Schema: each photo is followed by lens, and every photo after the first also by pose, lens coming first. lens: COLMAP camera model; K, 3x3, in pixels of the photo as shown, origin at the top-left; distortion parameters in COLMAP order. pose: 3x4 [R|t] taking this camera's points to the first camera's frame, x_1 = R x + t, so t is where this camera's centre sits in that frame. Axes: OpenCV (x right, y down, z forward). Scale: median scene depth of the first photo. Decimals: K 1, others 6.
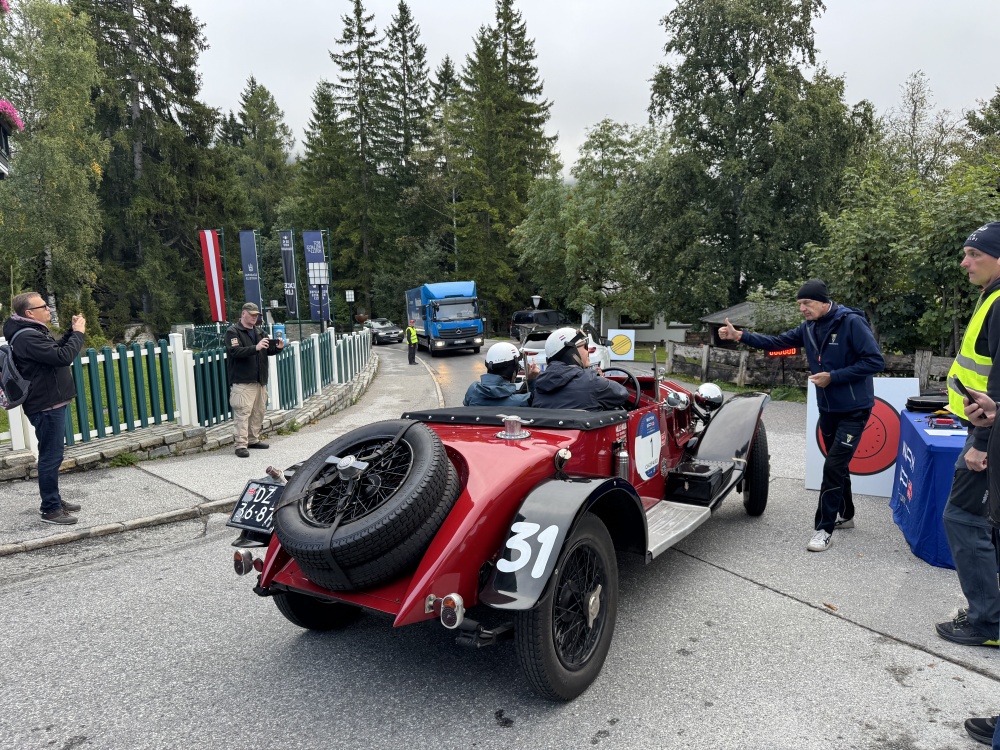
lens RADIAL K [[690.2, 0, 497.5], [0, 690.2, 396.6], [0, 0, 1]] dist [0.088887, -0.112221]
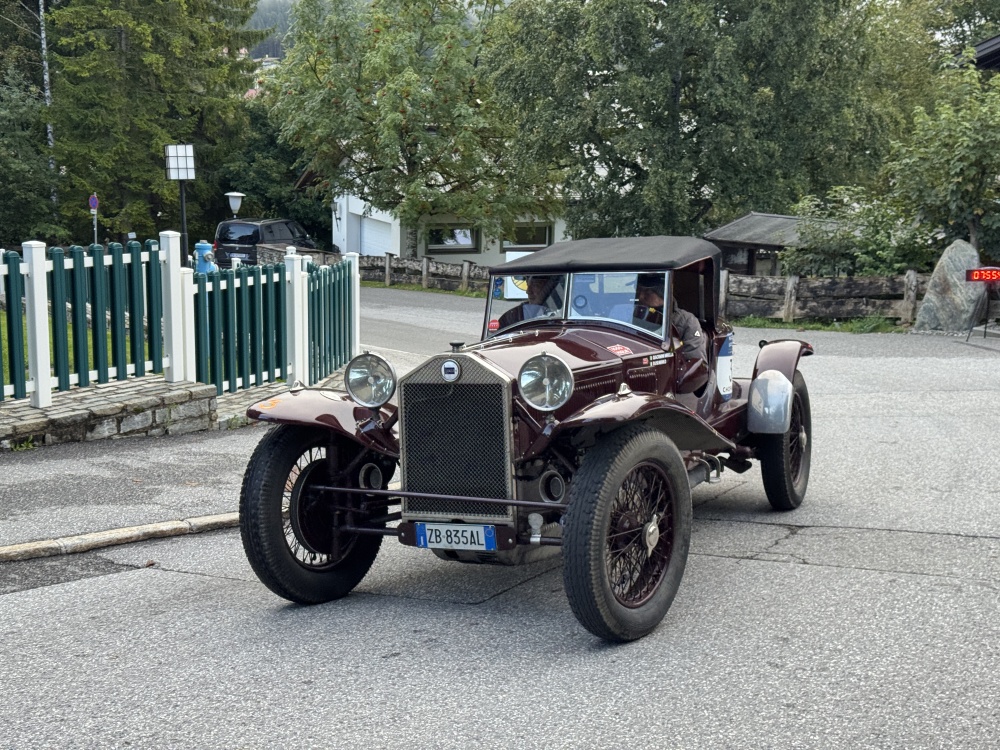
lens RADIAL K [[1393.7, 0, 500.0], [0, 1393.7, 375.0], [0, 0, 1]] dist [0.115540, 0.025021]
pose [[0.936281, -0.027989, 0.350135, -0.177294], [0.033597, 0.999386, -0.009953, 0.017353], [-0.349642, 0.021082, 0.936646, -0.119416]]
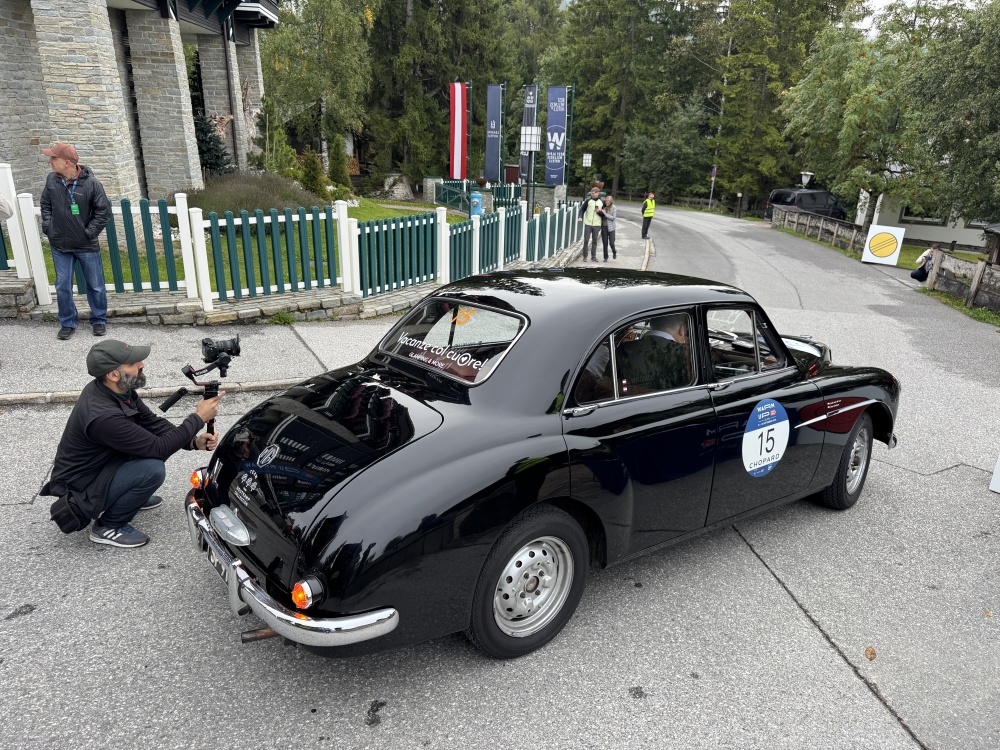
lens RADIAL K [[700.4, 0, 500.0], [0, 700.4, 375.0], [0, 0, 1]] dist [0.088770, -0.102207]
pose [[0.934145, 0.166688, -0.315575, 0.026804], [-0.115952, 0.978010, 0.173356, -0.010246], [0.337531, -0.125348, 0.932931, 0.018425]]
